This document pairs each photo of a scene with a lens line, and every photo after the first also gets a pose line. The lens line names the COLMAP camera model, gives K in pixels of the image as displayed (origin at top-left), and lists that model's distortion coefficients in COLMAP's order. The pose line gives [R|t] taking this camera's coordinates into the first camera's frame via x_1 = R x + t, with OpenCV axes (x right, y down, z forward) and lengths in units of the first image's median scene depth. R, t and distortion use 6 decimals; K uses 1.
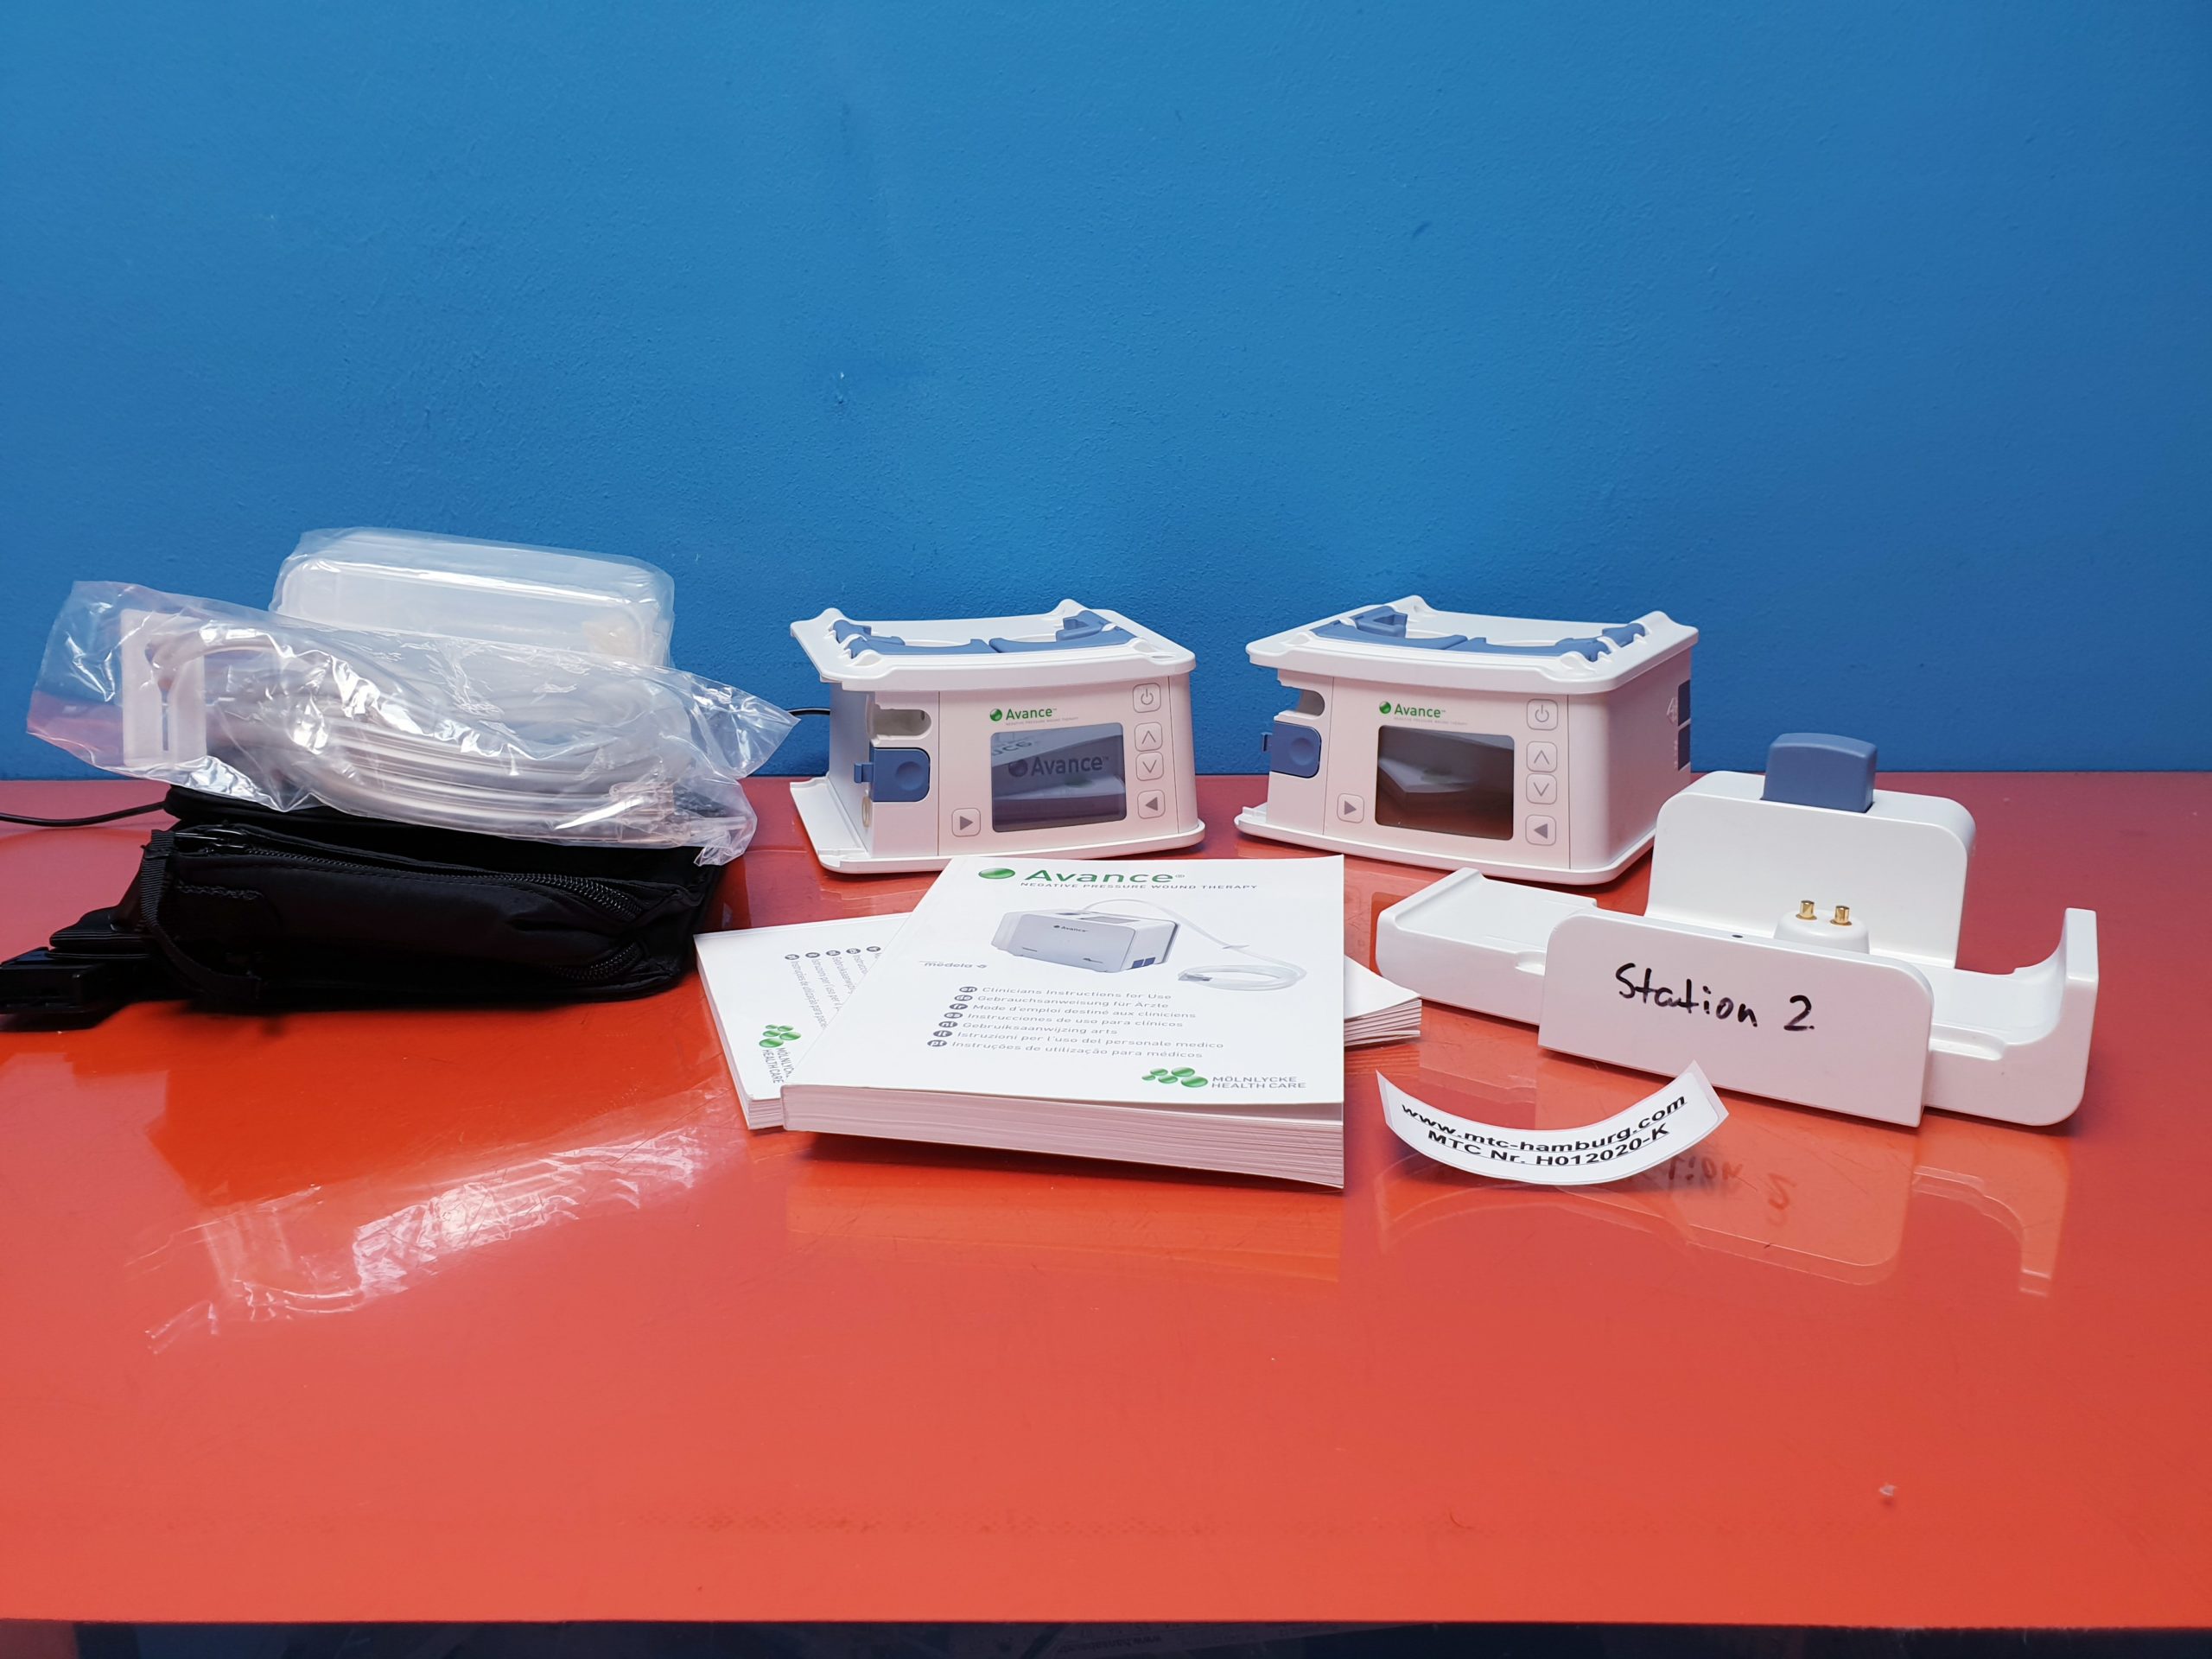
lens RADIAL K [[1676.9, 0, 1089.8], [0, 1676.9, 740.3], [0, 0, 1]] dist [-0.097621, 0.076012]
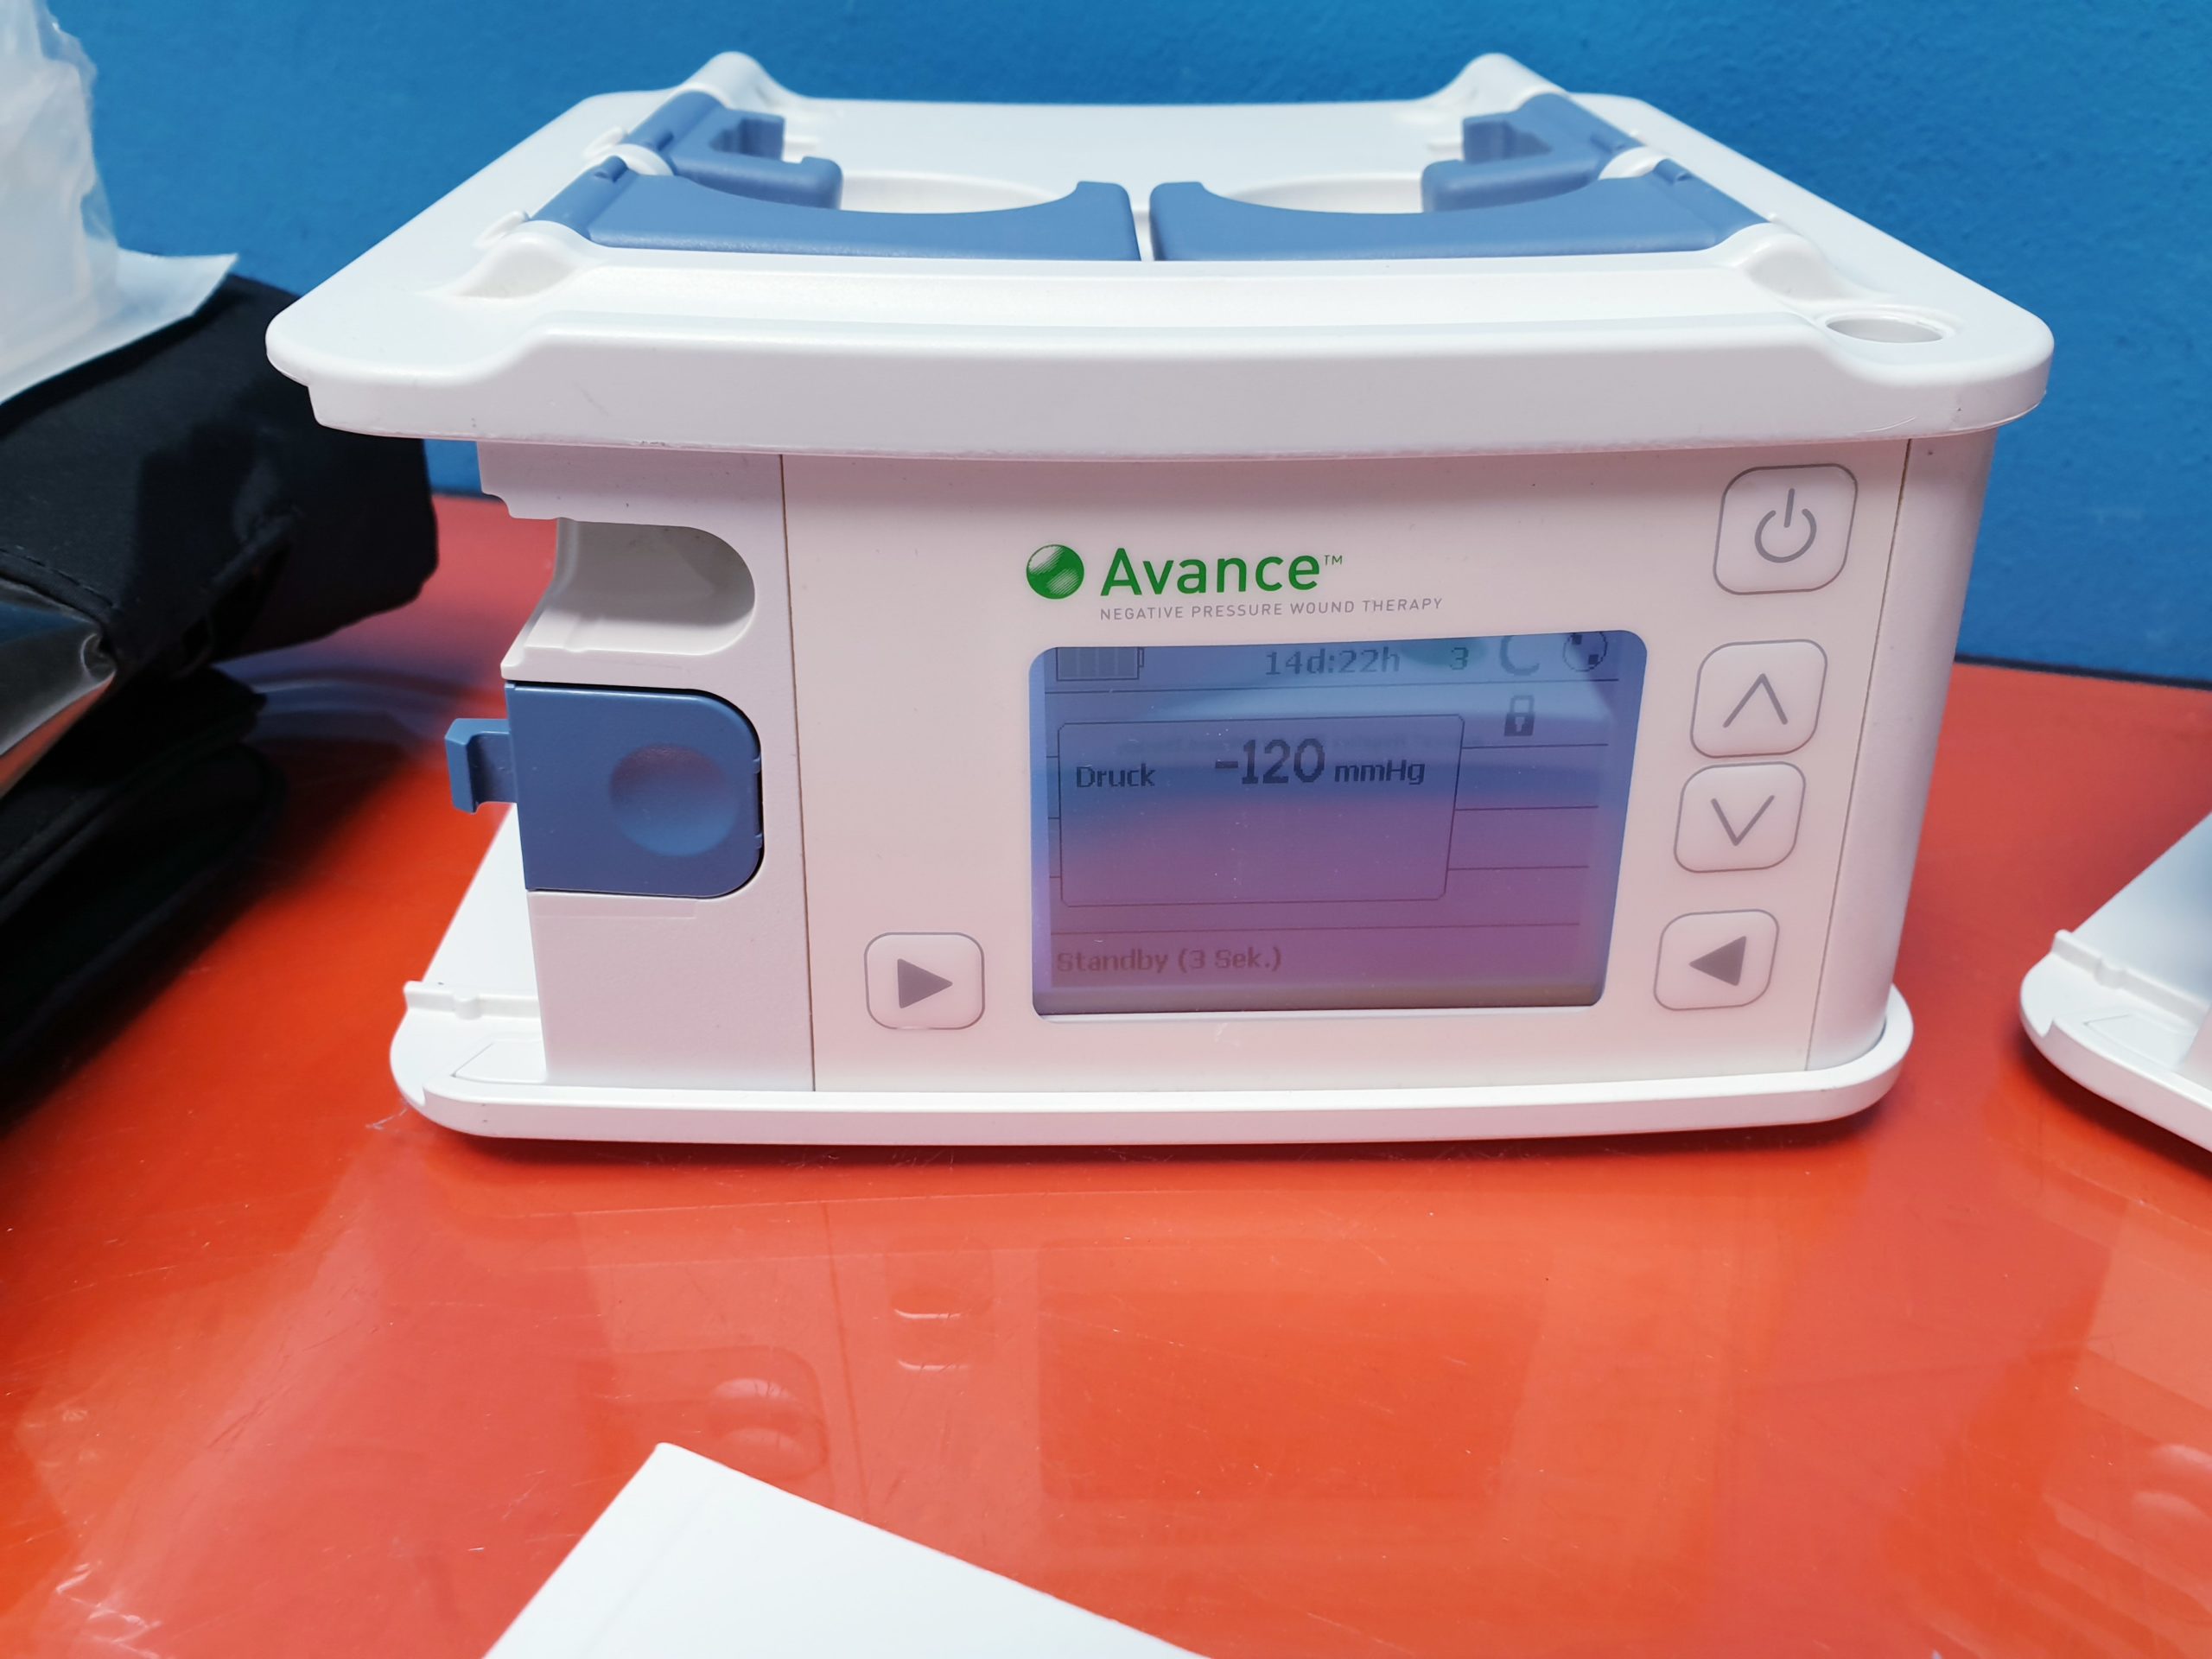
lens RADIAL K [[1691.3, 0, 1098.5], [0, 1691.3, 770.7], [0, 0, 1]] dist [-0.002226, -0.147234]
pose [[0.967506, 0.128824, -0.217568, 0.000342], [-0.059882, 0.952737, 0.297835, -0.054509], [0.245653, -0.275129, 0.929494, 0.772565]]
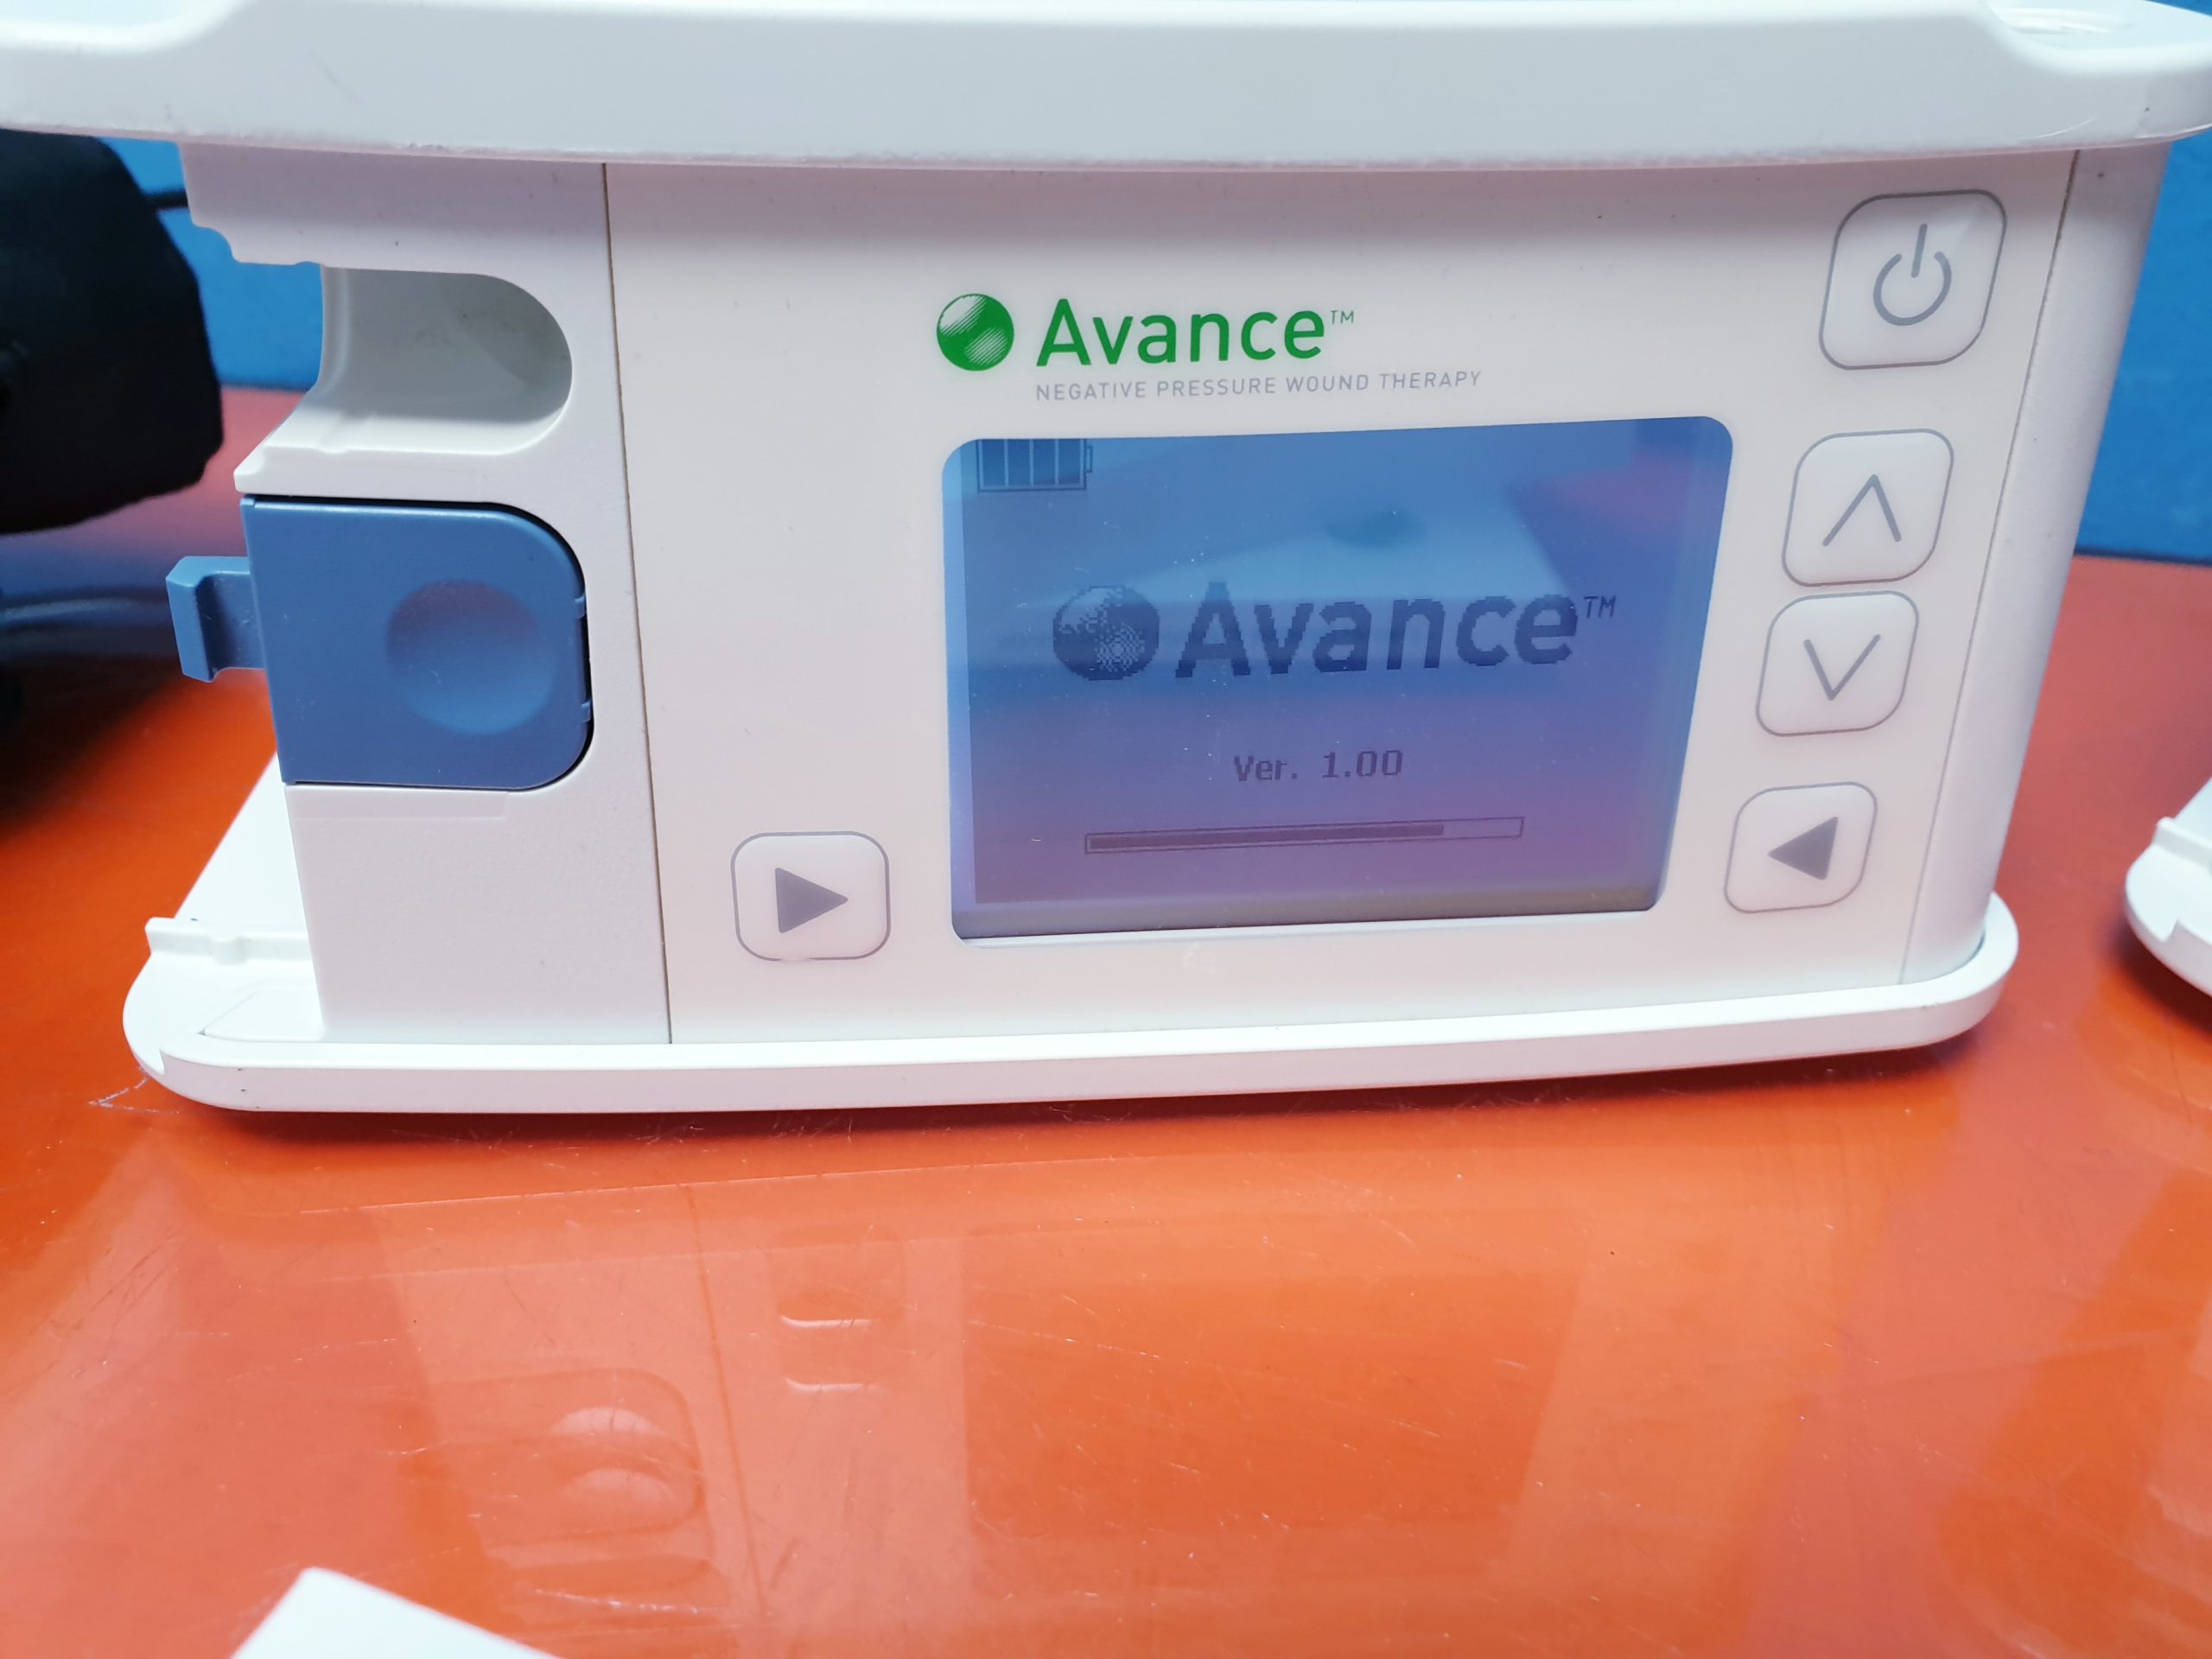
lens RADIAL K [[1676.9, 0, 1089.8], [0, 1676.9, 740.3], [0, 0, 1]] dist [-0.097621, 0.076012]
pose [[0.980618, 0.110676, -0.161674, -0.014333], [-0.060421, 0.955779, 0.287813, -0.023732], [0.186378, -0.272466, 0.943941, 0.819452]]
